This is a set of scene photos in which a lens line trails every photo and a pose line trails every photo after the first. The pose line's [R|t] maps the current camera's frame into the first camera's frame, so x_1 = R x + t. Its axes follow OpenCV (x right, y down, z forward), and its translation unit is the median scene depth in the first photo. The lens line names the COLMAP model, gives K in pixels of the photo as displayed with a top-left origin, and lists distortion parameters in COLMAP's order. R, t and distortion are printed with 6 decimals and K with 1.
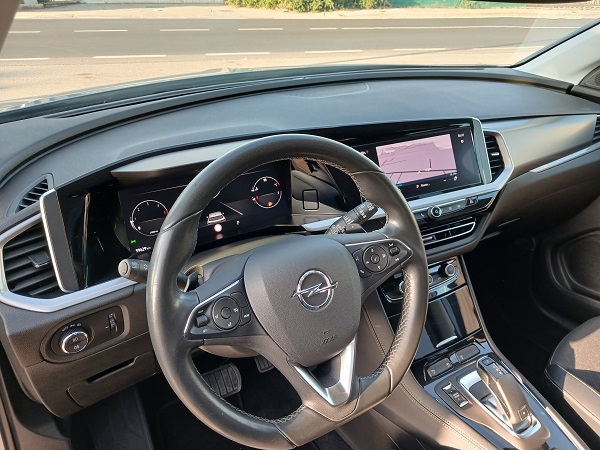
lens RADIAL K [[482.0, 0, 296.3], [0, 482.0, 226.7], [0, 0, 1]] dist [0.020529, -0.034212]
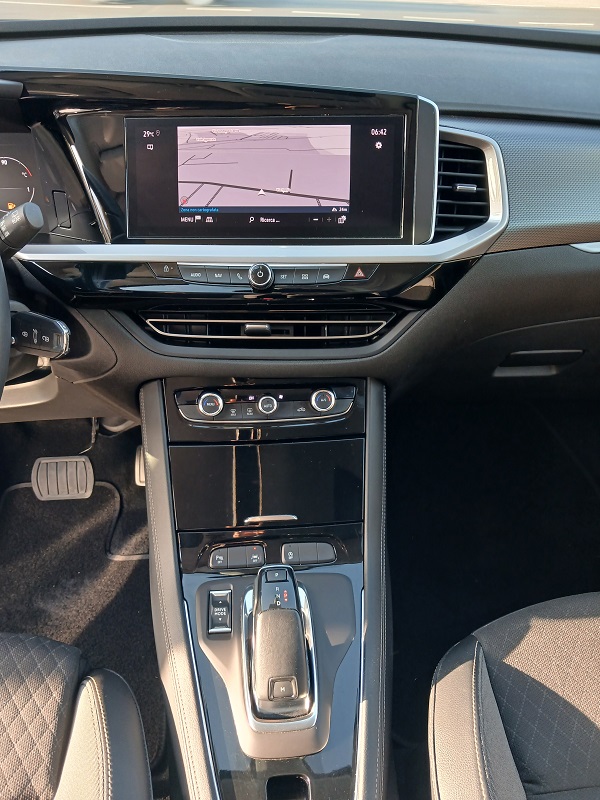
lens RADIAL K [[642.6, 0, 294.8], [0, 642.6, 406.8], [0, 0, 1]] dist [0.020529, -0.034212]
pose [[0.904484, 0.262267, -0.336341, 0.567092], [-0.208094, 0.959723, 0.188755, -0.030884], [0.372298, -0.100736, 0.922630, 0.359290]]
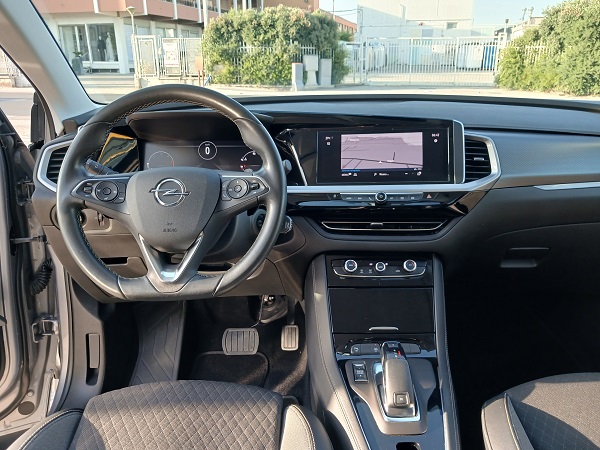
lens RADIAL K [[482.0, 0, 305.7], [0, 482.0, 226.7], [0, 0, 1]] dist [0.020529, -0.034212]
pose [[0.870968, 0.150624, -0.467683, 0.630052], [-0.220327, 0.970516, -0.097748, 0.169530], [0.439170, 0.188179, 0.878475, 0.000804]]
